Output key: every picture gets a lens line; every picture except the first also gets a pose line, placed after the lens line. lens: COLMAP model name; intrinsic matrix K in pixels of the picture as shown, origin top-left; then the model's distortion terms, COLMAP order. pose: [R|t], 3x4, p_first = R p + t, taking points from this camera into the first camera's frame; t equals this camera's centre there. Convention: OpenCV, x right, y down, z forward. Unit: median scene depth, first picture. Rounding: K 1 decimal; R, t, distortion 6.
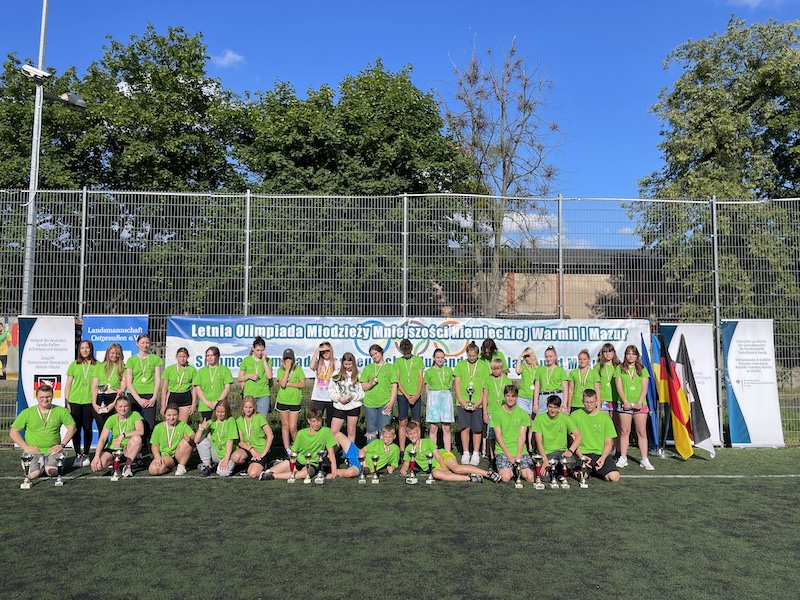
lens RADIAL K [[612.1, 0, 402.8], [0, 612.1, 297.0], [0, 0, 1]] dist [0.092533, -0.125116]
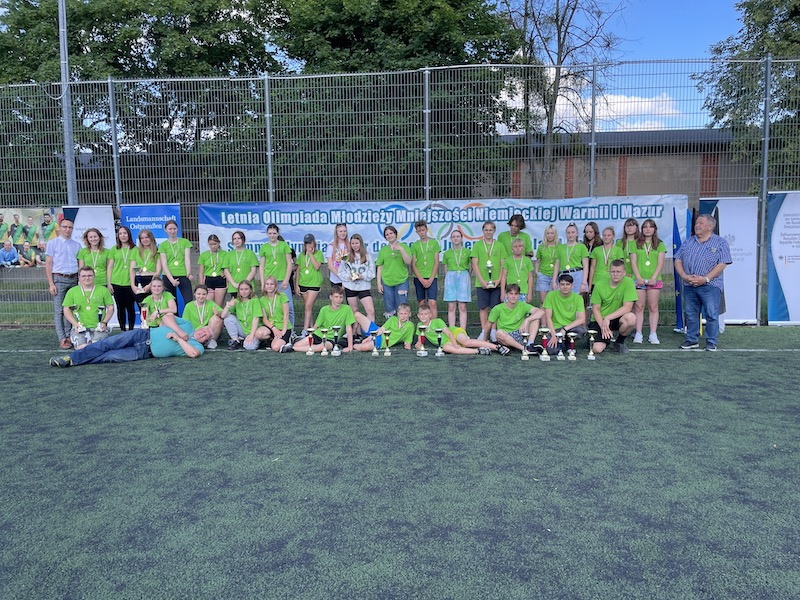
lens RADIAL K [[612.1, 0, 399.7], [0, 612.1, 304.2], [0, 0, 1]] dist [0.092533, -0.125116]
pose [[0.993691, -0.008451, -0.111837, 0.068202], [0.027950, 0.984357, 0.173956, 0.024769], [0.108617, -0.175984, 0.978382, -0.003193]]
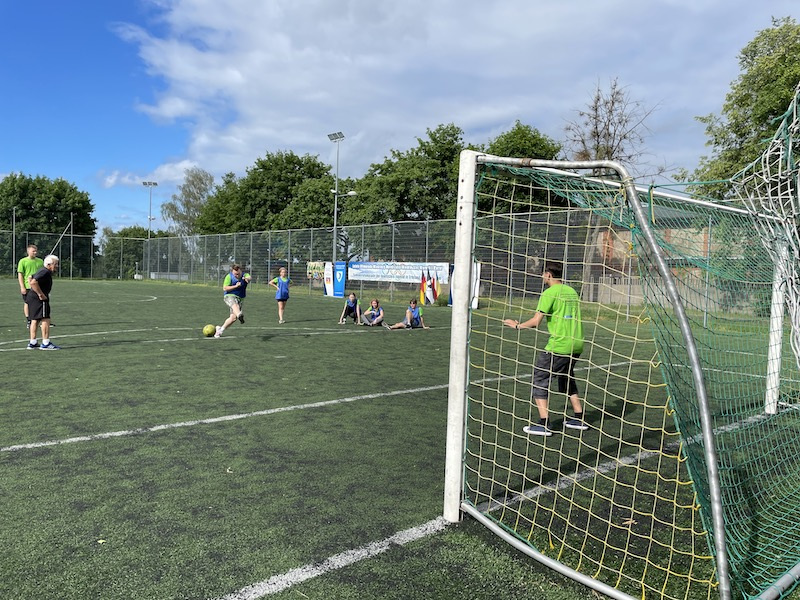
lens RADIAL K [[612.1, 0, 394.3], [0, 612.1, 295.1], [0, 0, 1]] dist [0.092533, -0.125116]
pose [[0.613482, 0.041679, -0.788608, 2.528537], [0.036699, 0.996023, 0.081191, -0.054048], [0.788855, -0.078751, 0.609513, -0.936393]]
